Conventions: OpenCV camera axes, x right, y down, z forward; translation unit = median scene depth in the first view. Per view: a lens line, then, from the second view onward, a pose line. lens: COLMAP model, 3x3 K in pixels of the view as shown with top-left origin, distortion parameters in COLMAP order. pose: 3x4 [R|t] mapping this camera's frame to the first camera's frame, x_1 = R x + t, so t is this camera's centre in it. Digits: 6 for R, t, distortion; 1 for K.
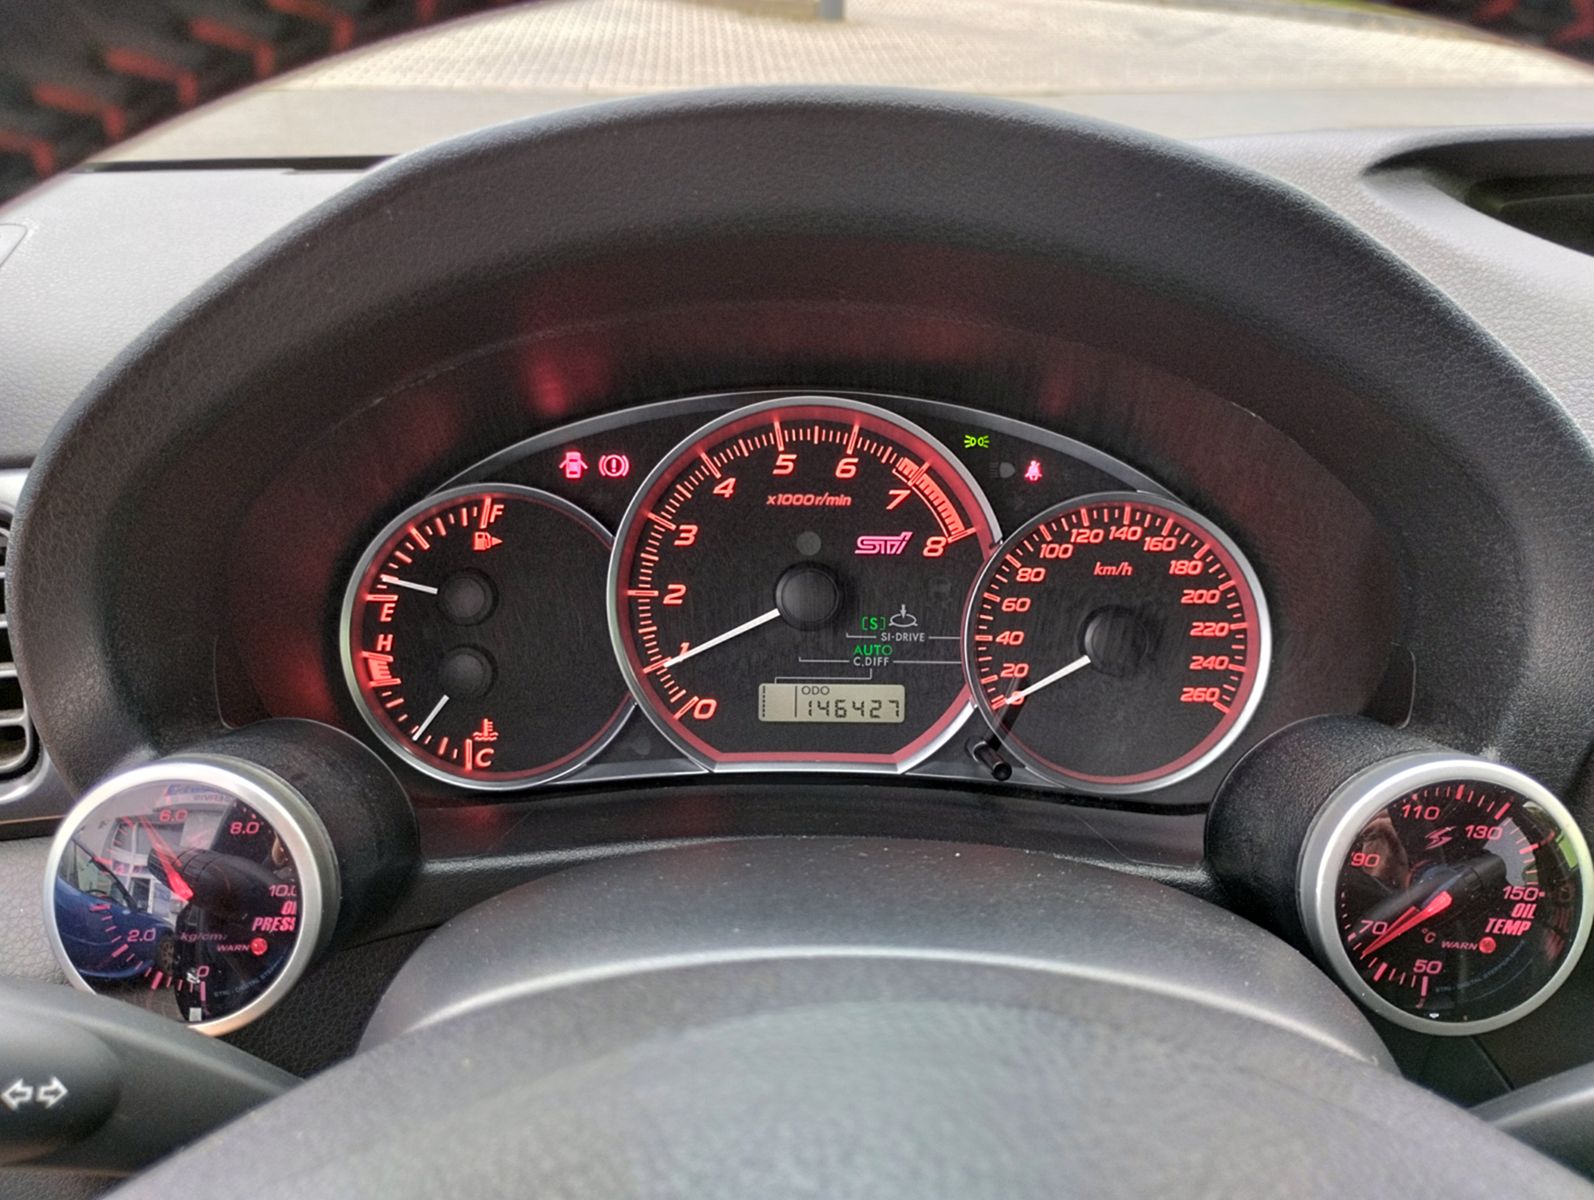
lens RADIAL K [[1539.7, 0, 798.2], [0, 1539.7, 598.9], [0, 0, 1]] dist [0.068720, 0.000000]
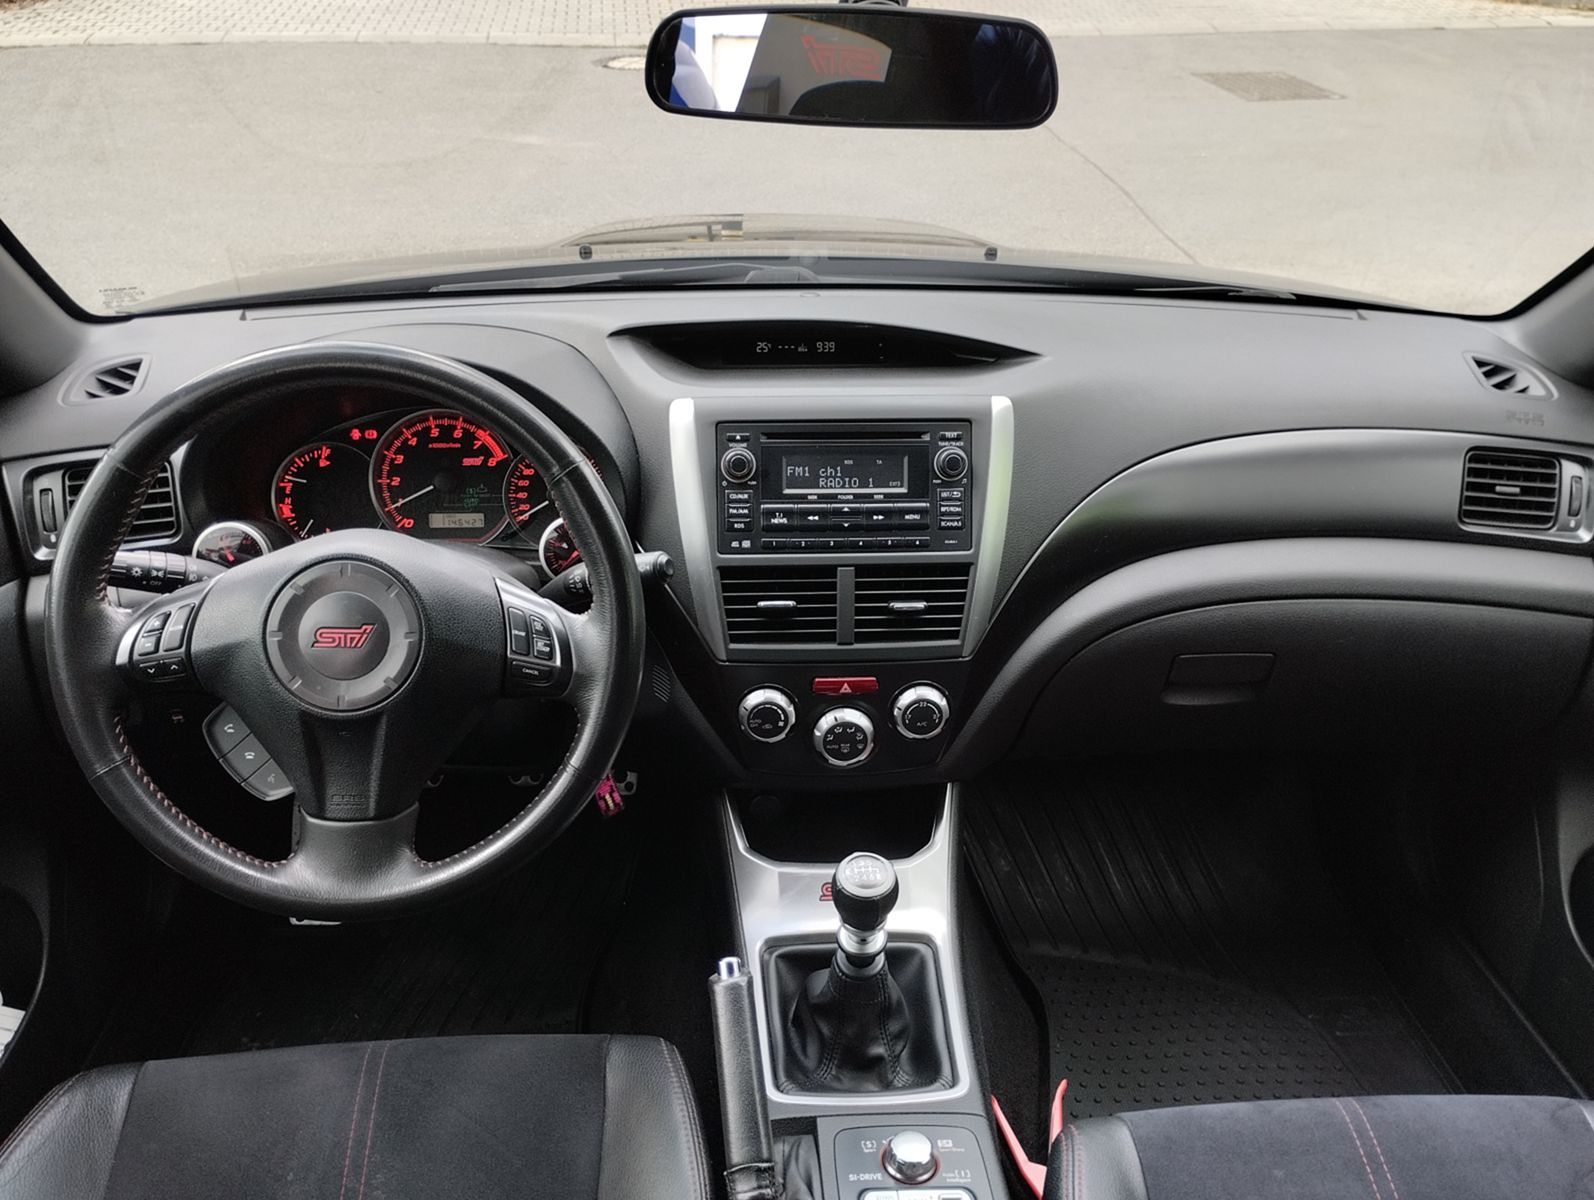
lens RADIAL K [[1539.7, 0, 796.3], [0, 1539.7, 602.2], [0, 0, 1]] dist [0.068720, 0.000000]
pose [[0.999024, -0.024106, 0.037020, 0.521497], [0.022189, 0.998434, 0.051346, 0.085682], [-0.038200, -0.050475, 0.997995, -1.770646]]
